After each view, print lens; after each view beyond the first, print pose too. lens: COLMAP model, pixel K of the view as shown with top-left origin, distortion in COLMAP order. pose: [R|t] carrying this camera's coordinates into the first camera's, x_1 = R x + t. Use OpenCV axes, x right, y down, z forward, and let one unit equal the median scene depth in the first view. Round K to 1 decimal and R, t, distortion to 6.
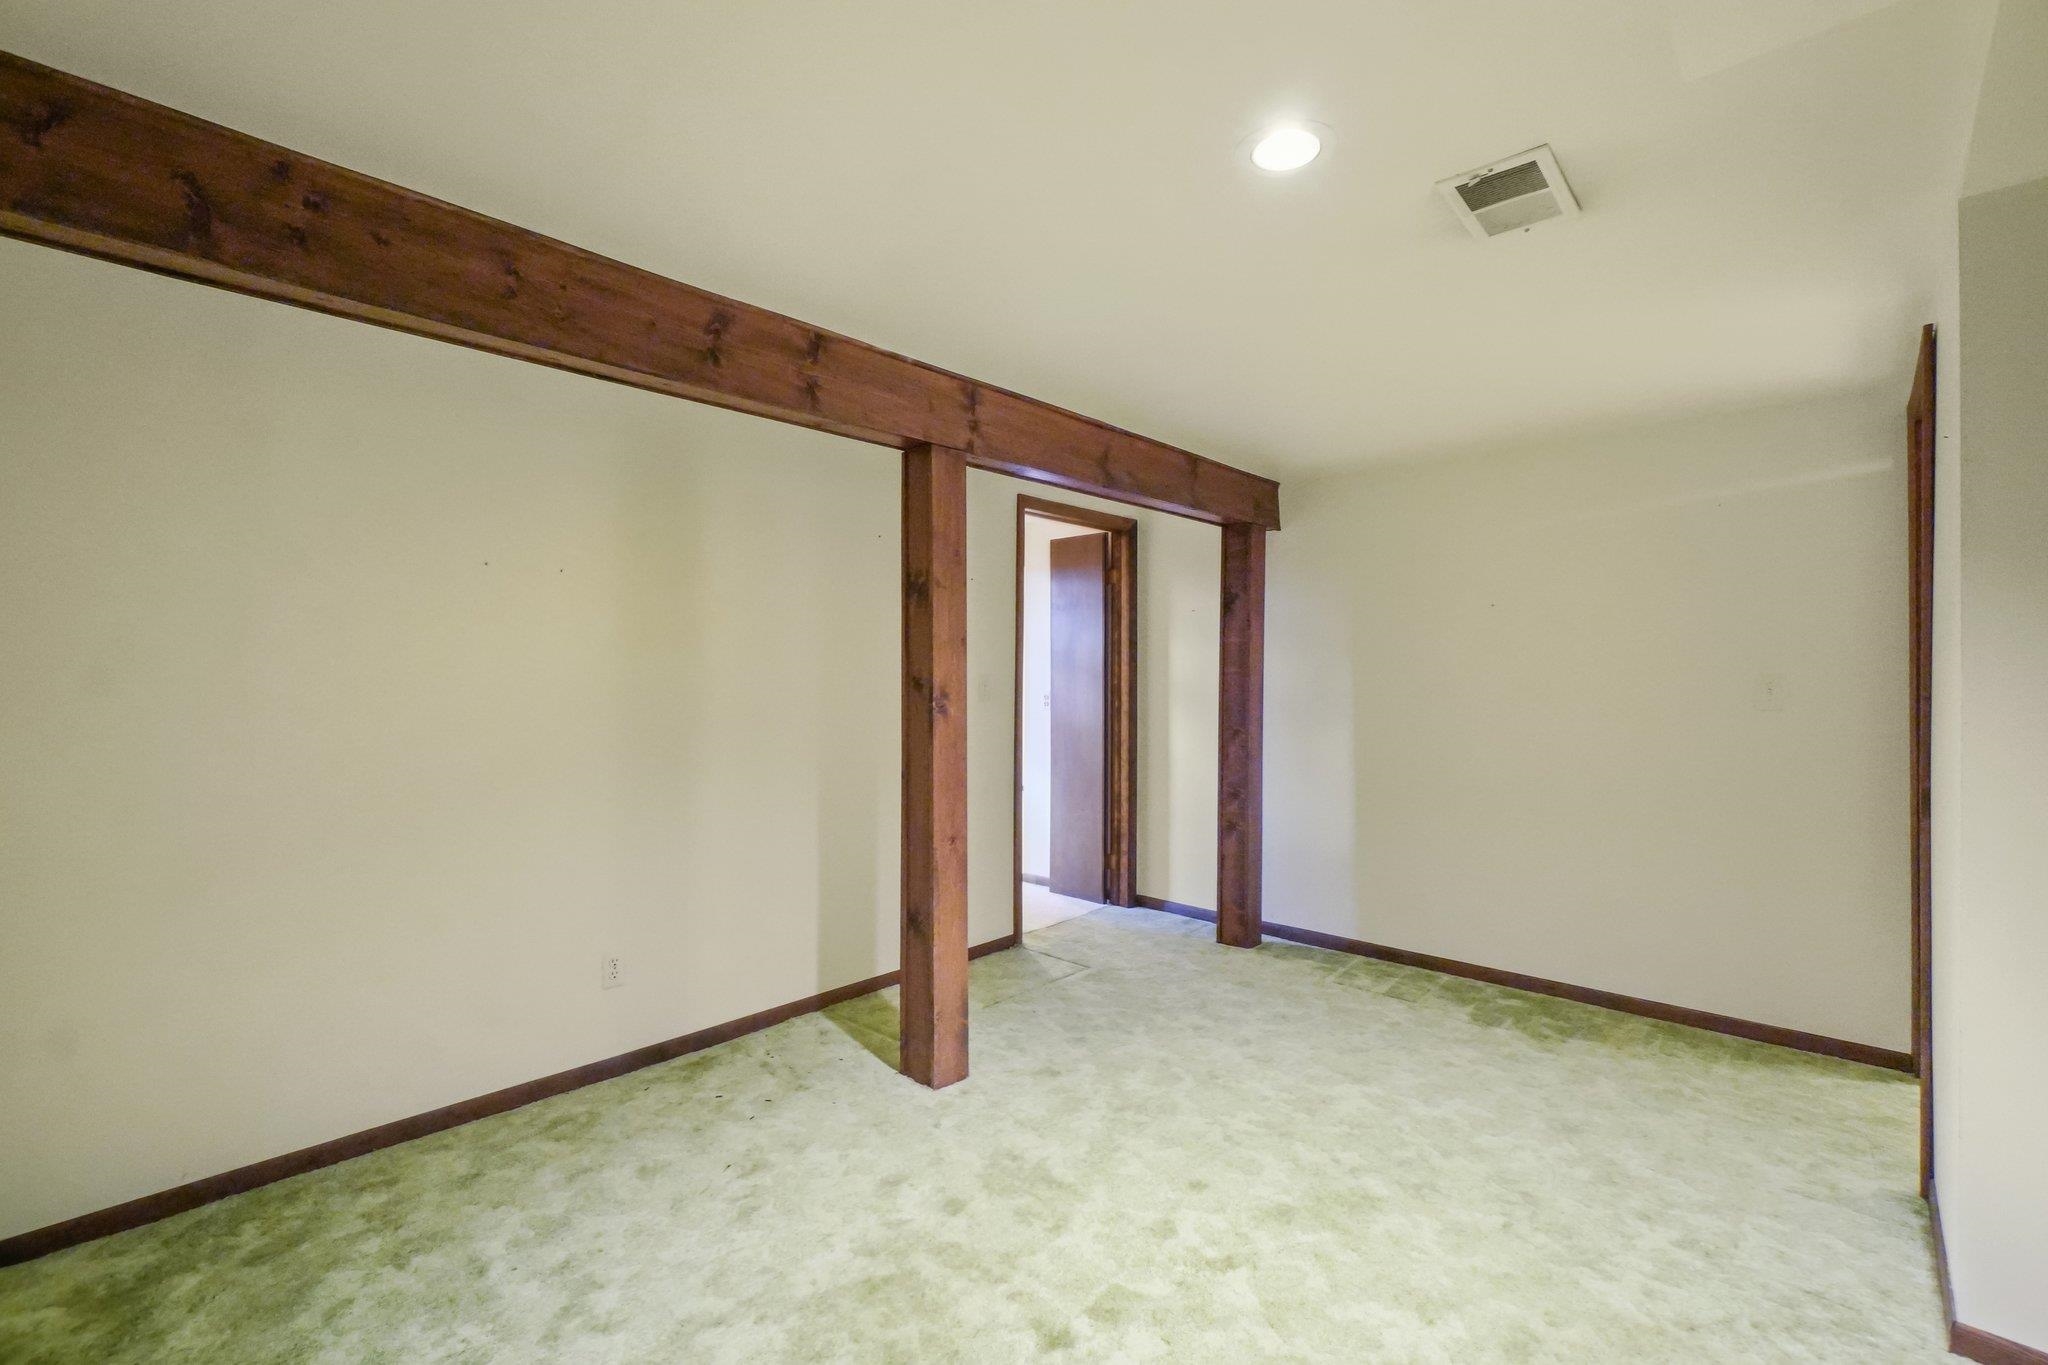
lens RADIAL K [[884.9, 0, 1024.4], [0, 884.9, 678.1], [0, 0, 1]] dist [-0.005355, 0.000450]
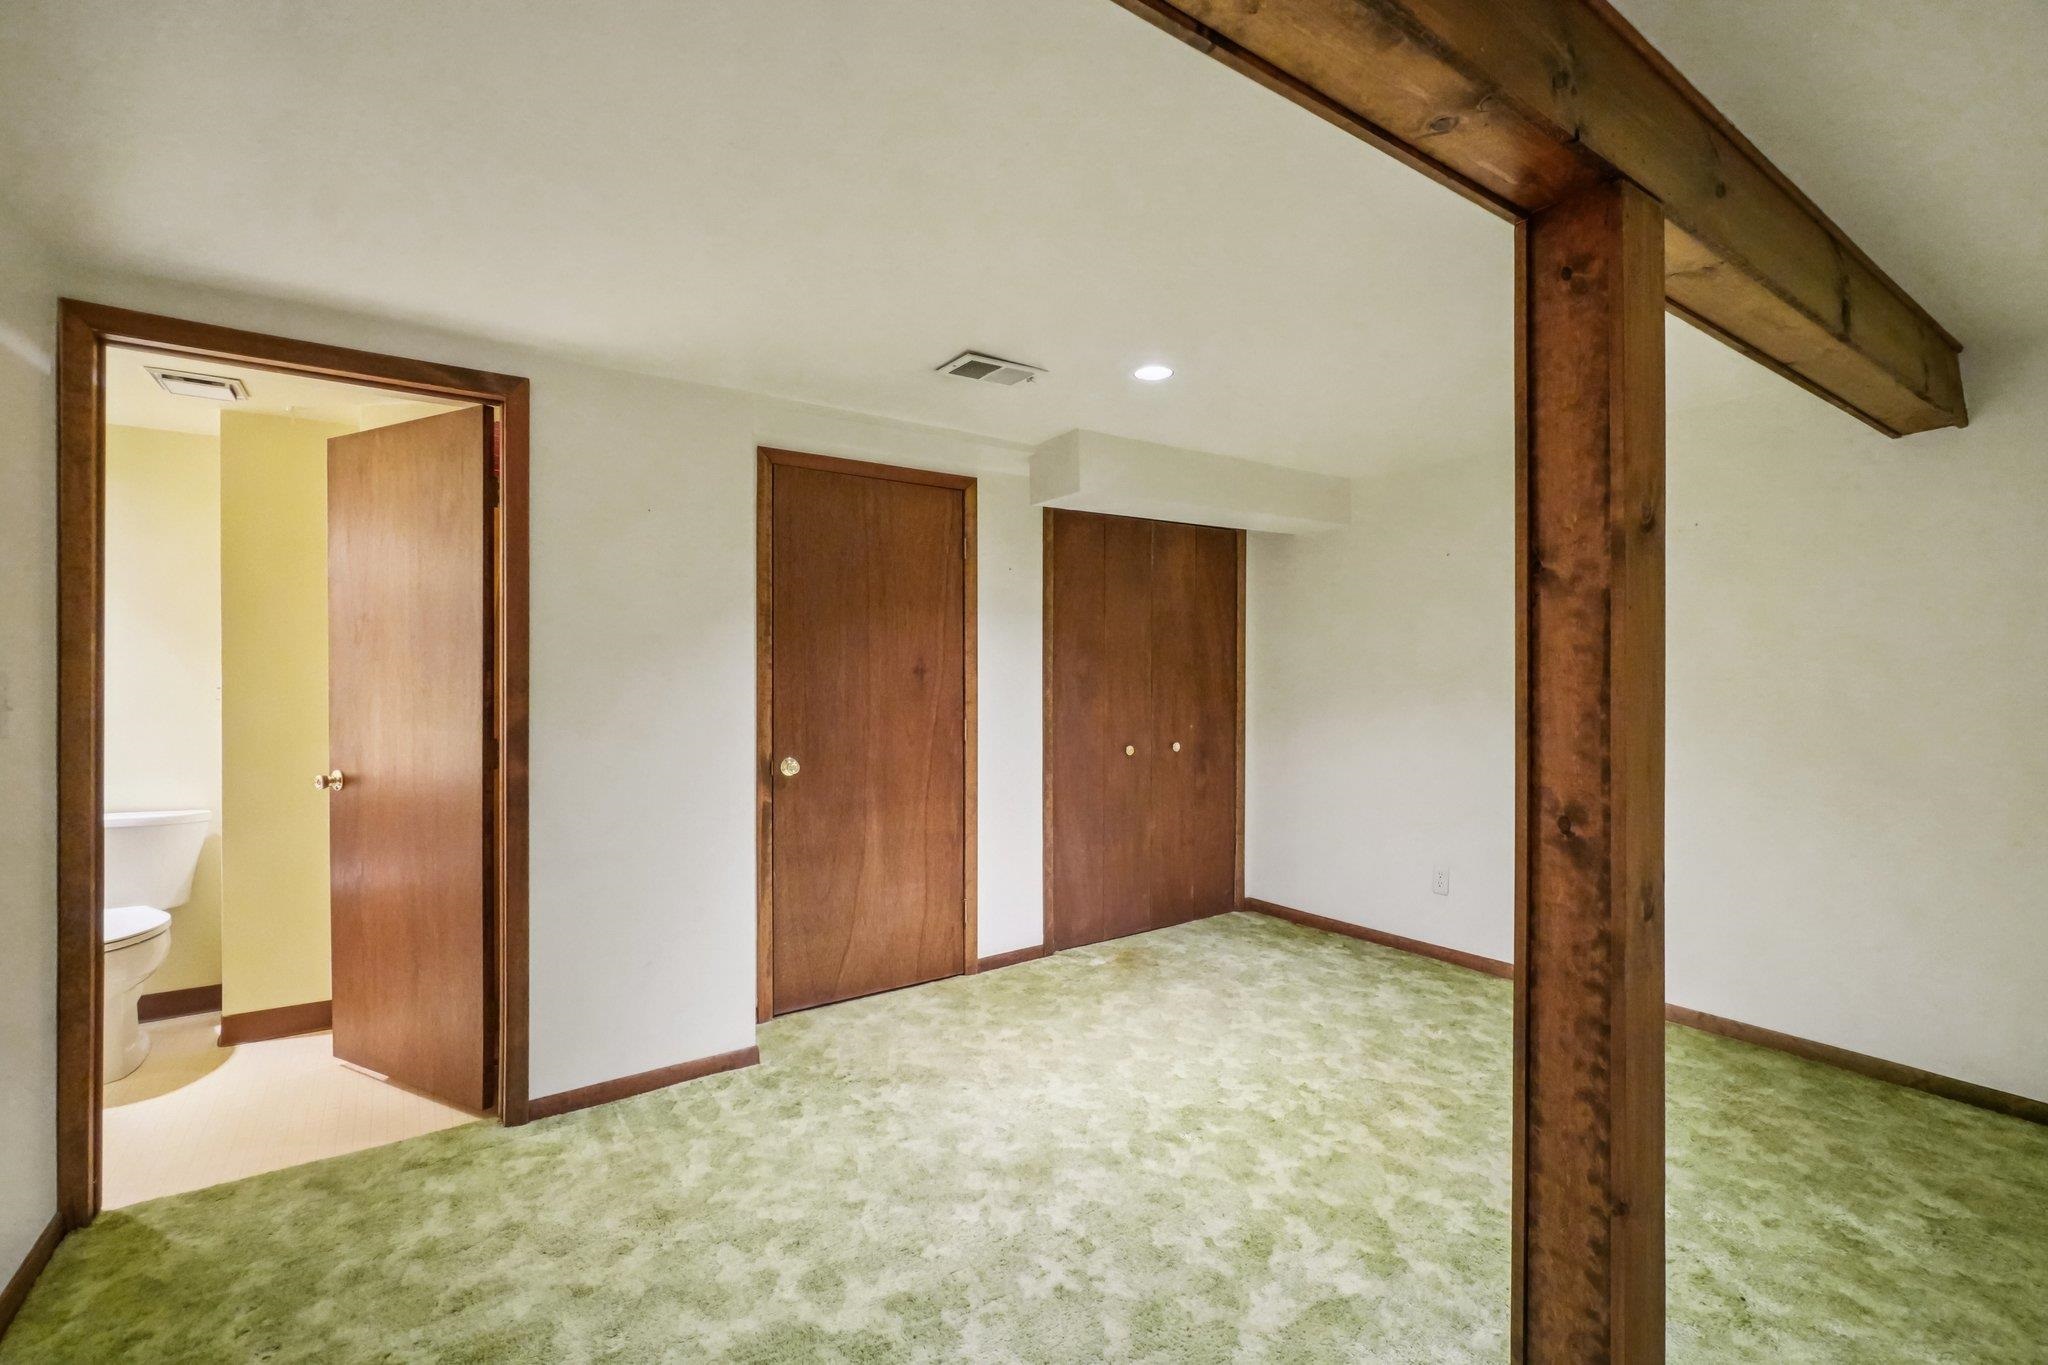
lens RADIAL K [[884.9, 0, 1021.9], [0, 884.9, 675.0], [0, 0, 1]] dist [-0.005355, 0.000450]
pose [[-0.977256, 0.002588, 0.212049, 0.124307], [0.003186, 0.999992, 0.002478, -0.003587], [-0.212041, 0.003097, -0.977256, 1.883909]]
